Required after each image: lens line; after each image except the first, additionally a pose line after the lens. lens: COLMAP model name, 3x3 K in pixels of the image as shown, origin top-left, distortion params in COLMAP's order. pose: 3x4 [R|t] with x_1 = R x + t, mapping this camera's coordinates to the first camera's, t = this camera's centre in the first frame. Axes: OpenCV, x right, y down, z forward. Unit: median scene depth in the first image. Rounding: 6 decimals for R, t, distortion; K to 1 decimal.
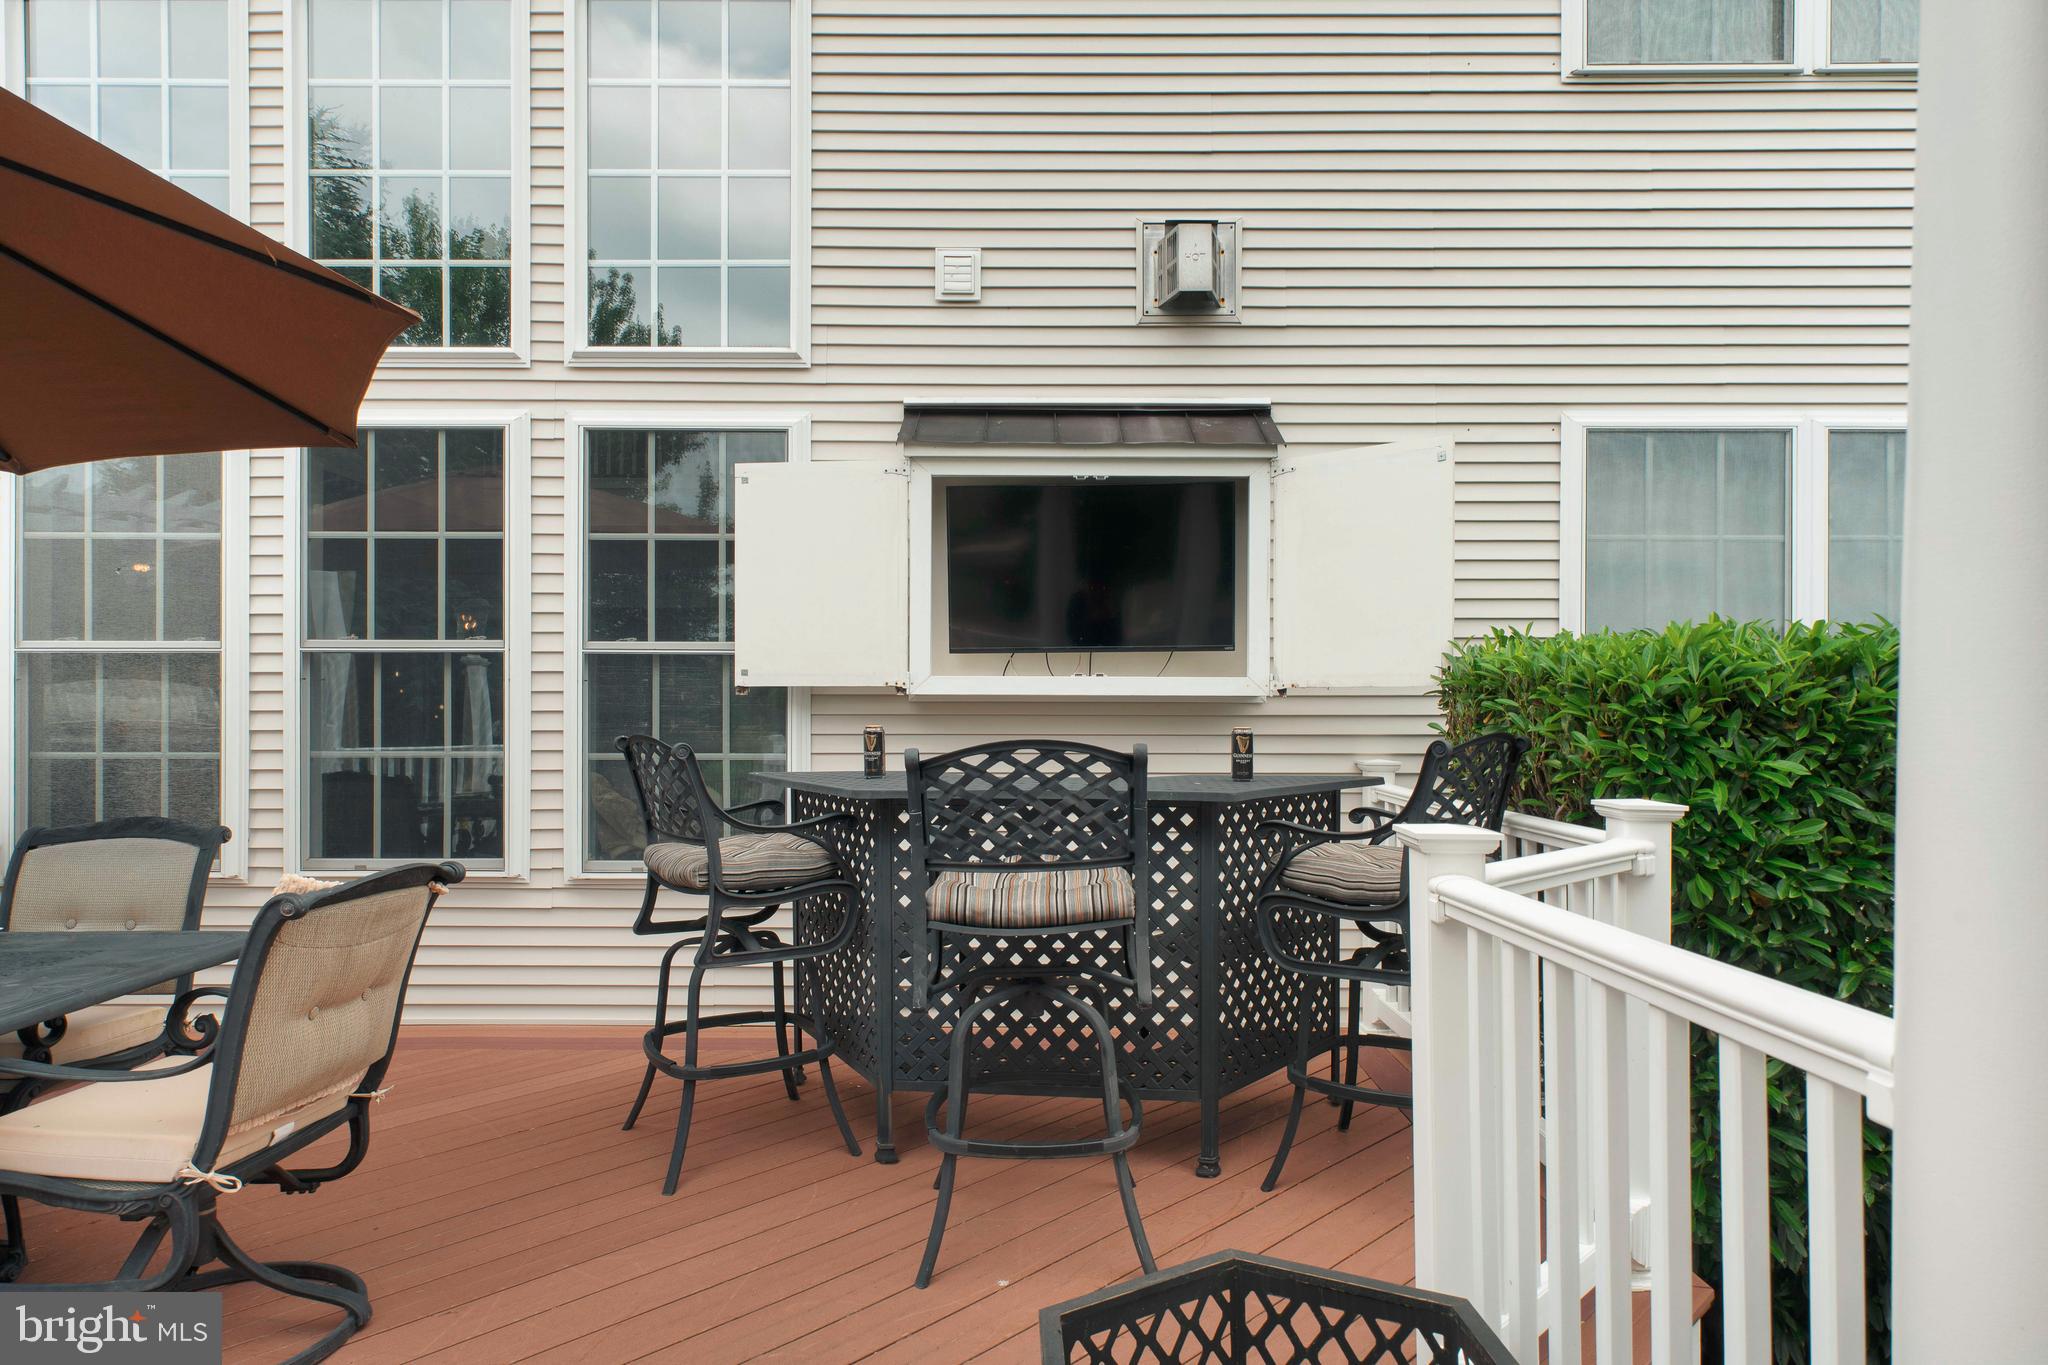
lens RADIAL K [[1175.4, 0, 1027.5], [0, 1175.4, 711.5], [0, 0, 1]] dist [0.008177, 0.002110]
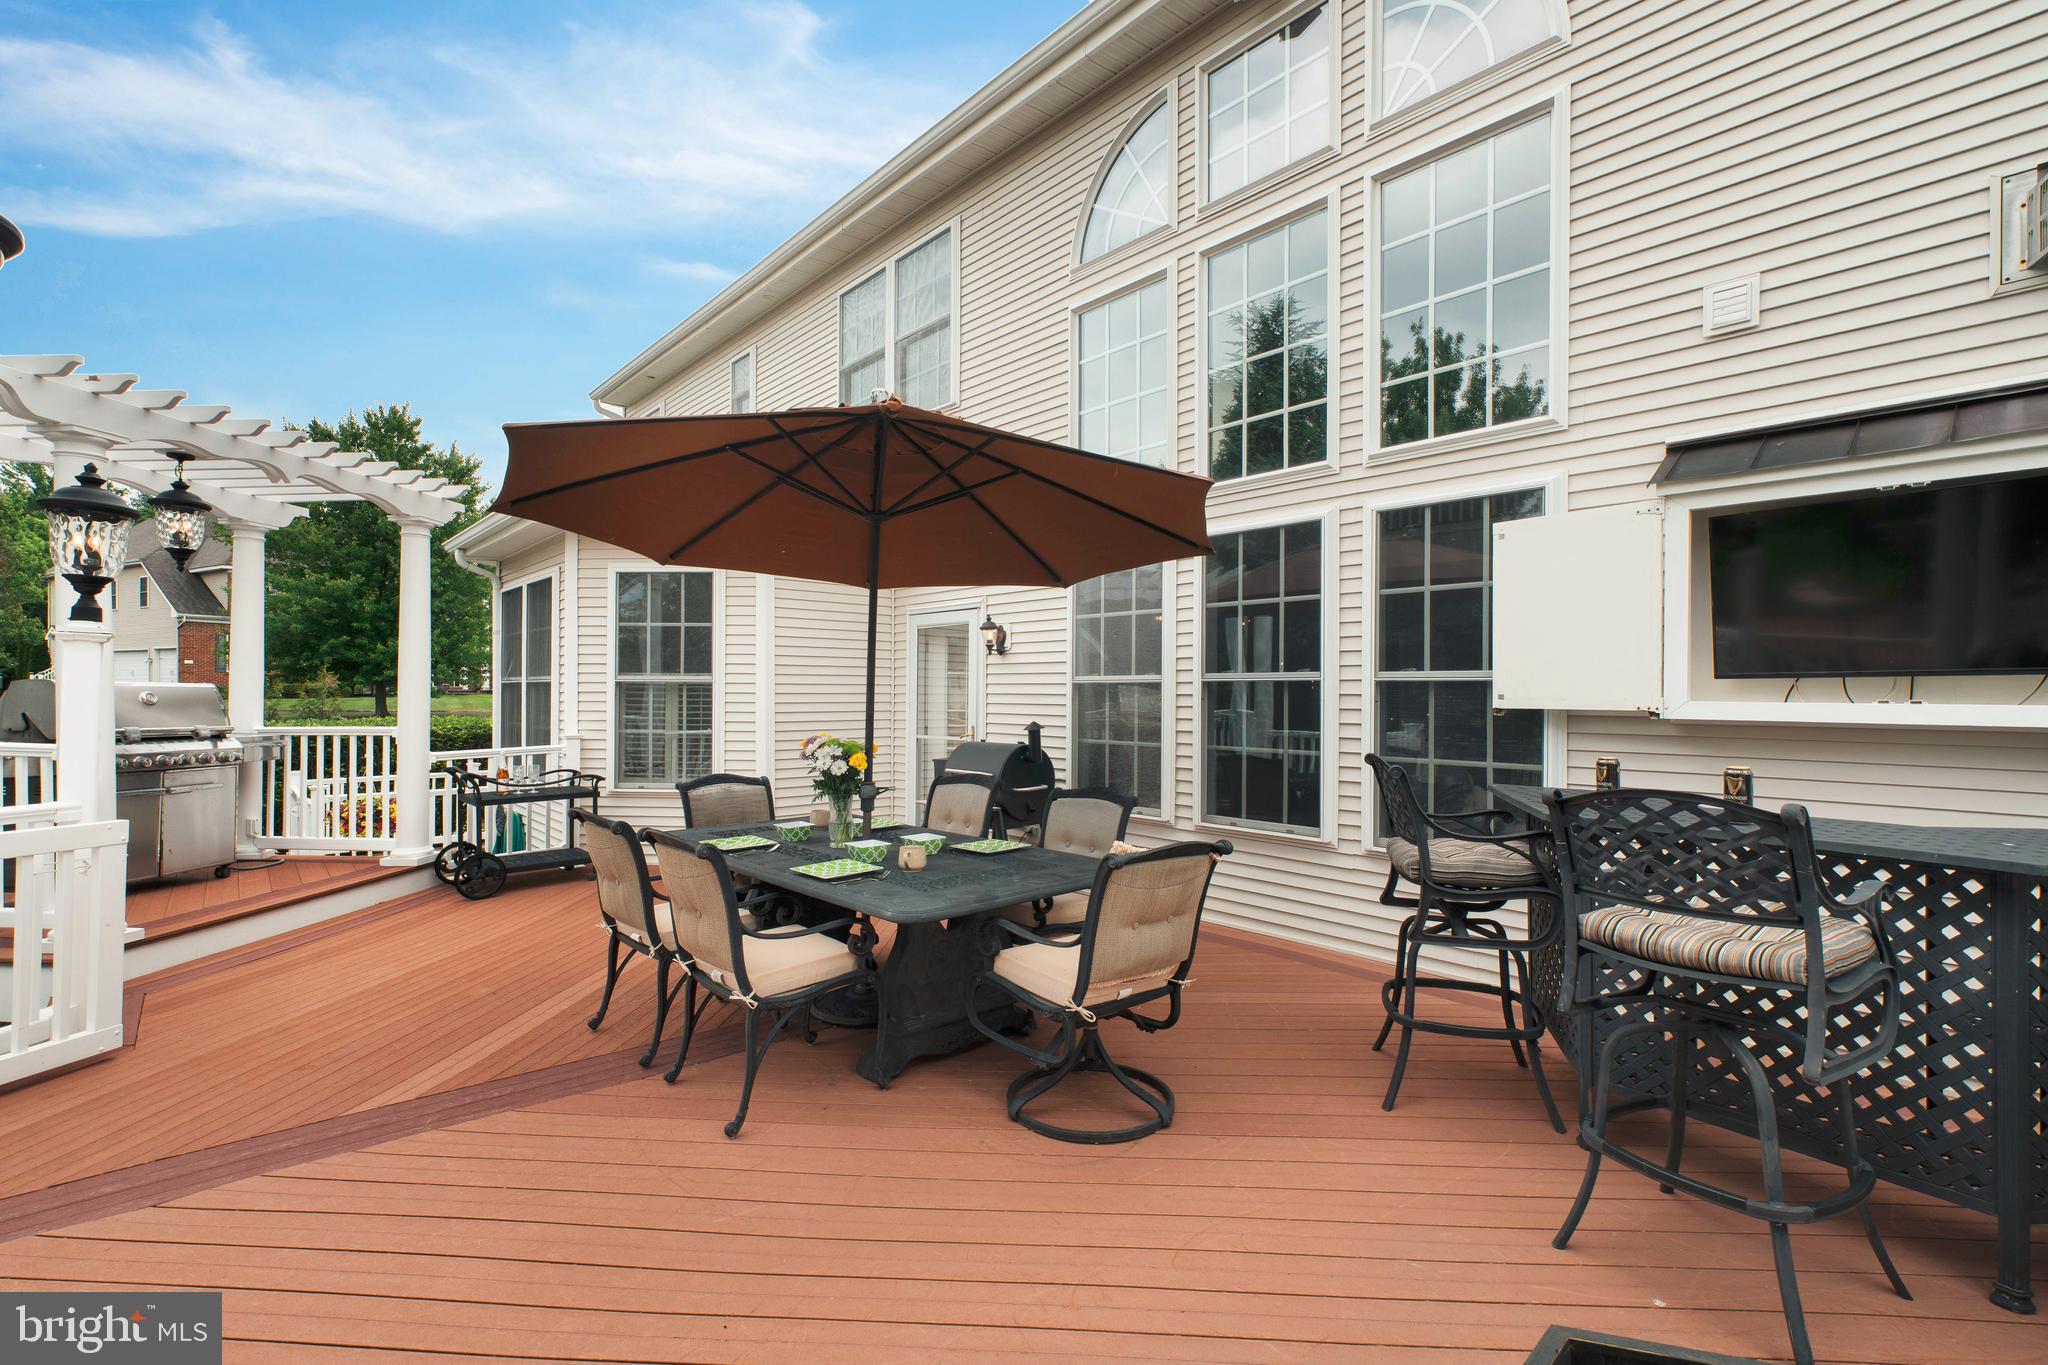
lens RADIAL K [[909.9, 0, 1020.0], [0, 909.9, 696.4], [0, 0, 1]] dist [-0.001075, 0.004357]
pose [[0.671880, 0.004525, -0.740646, 0.118041], [-0.003106, 0.999990, 0.003291, -0.035634], [0.740653, 0.000090, 0.671887, 0.015262]]
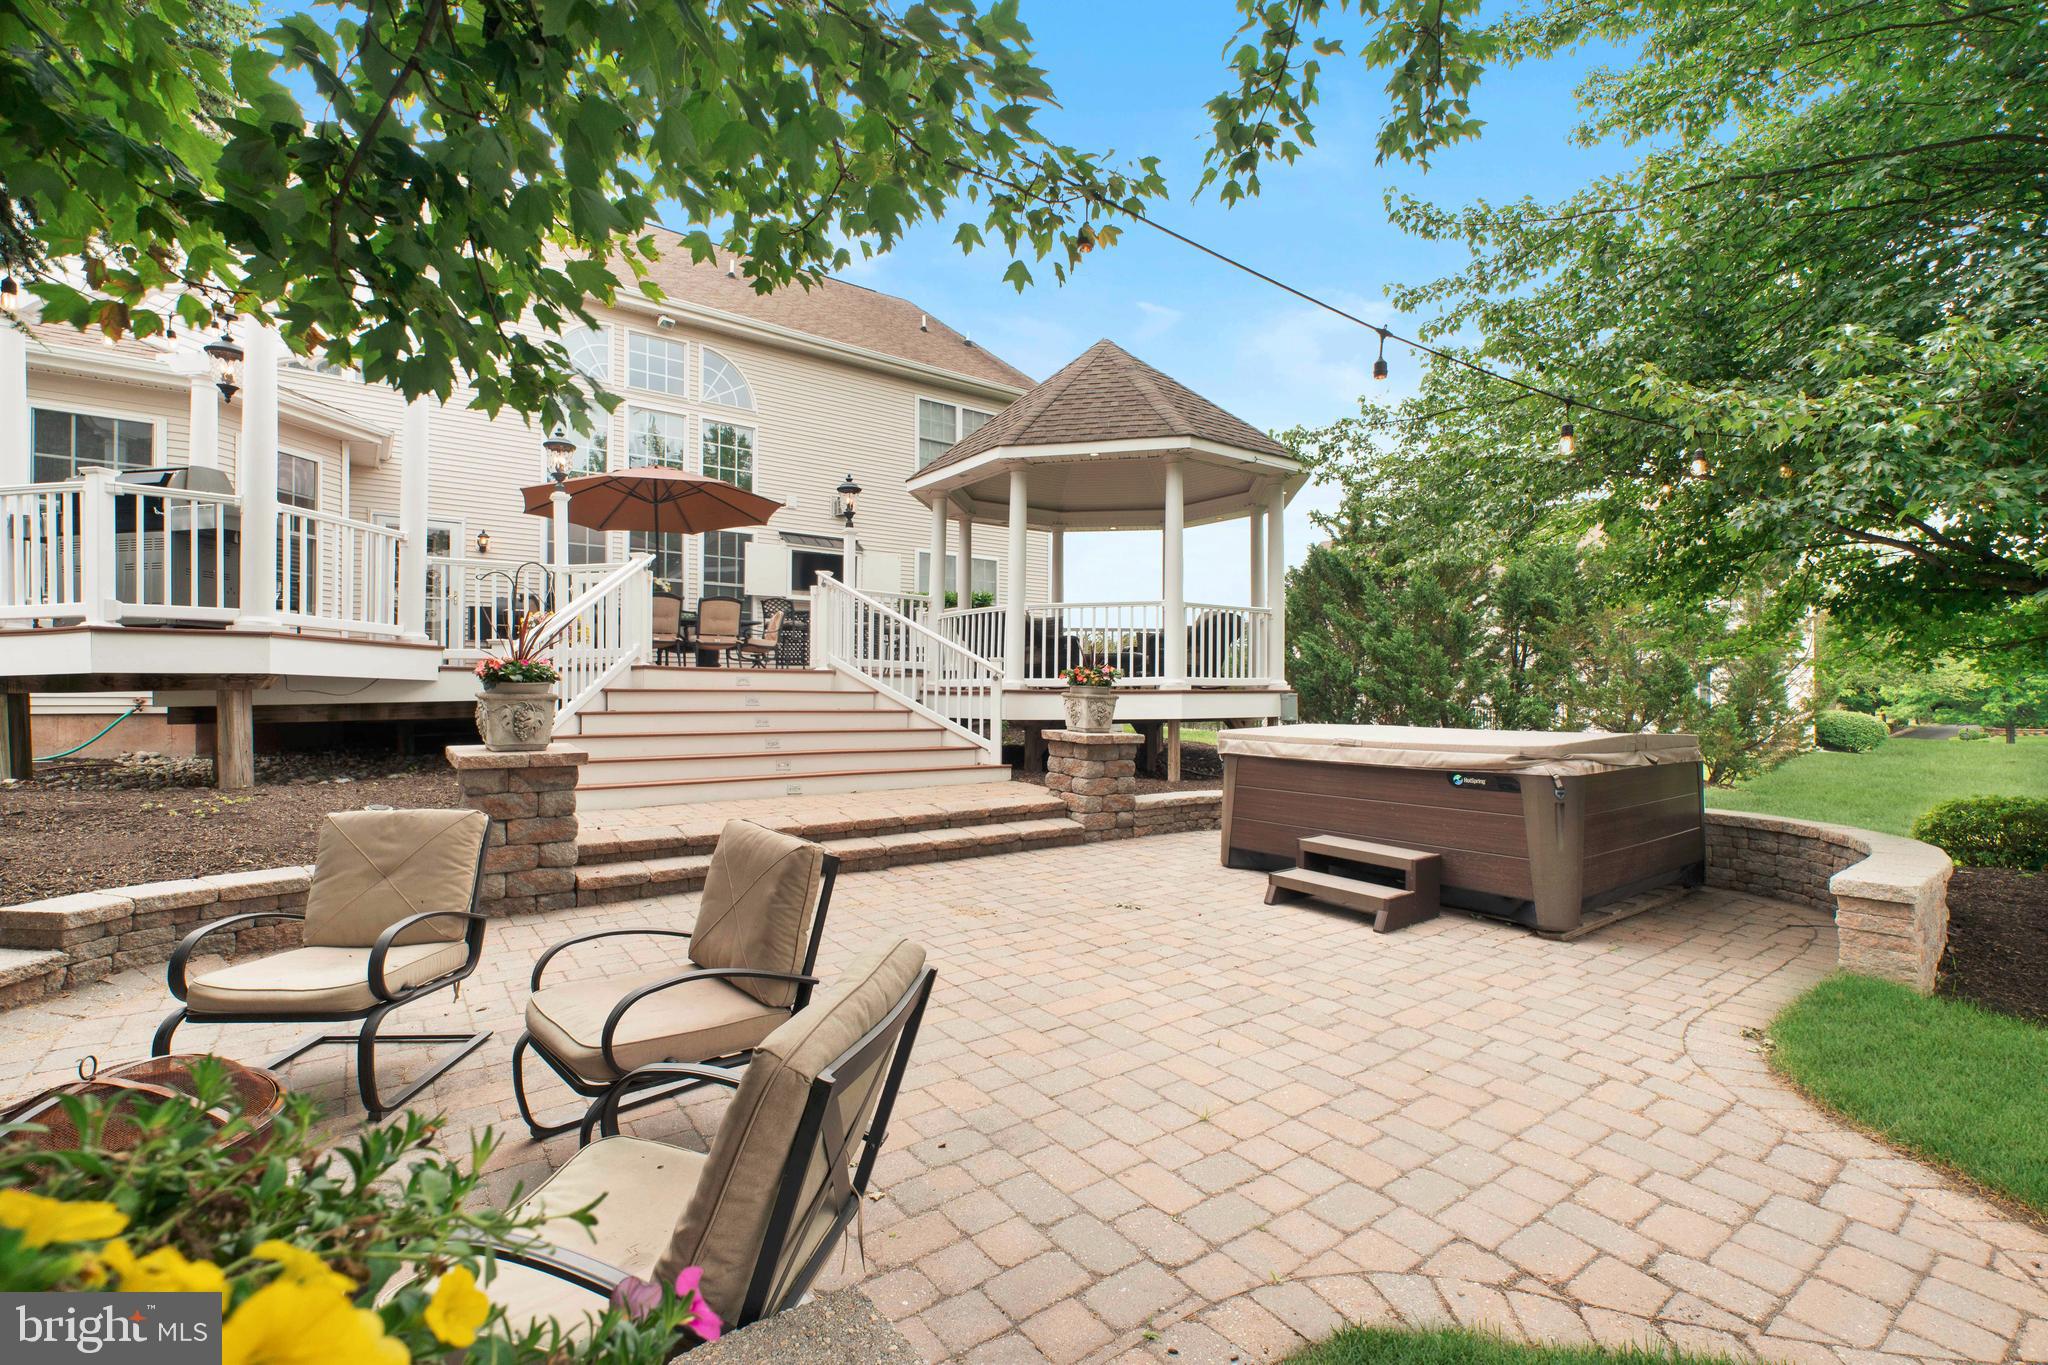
lens RADIAL K [[901.2, 0, 1024.0], [0, 901.2, 682.5], [0, 0, 1]] dist [0.000906, 0.000342]
pose [[0.801701, 0.012167, 0.597602, -1.399948], [-0.007018, 0.999915, -0.010944, 0.332080], [-0.597685, 0.004580, 0.801718, -2.239209]]
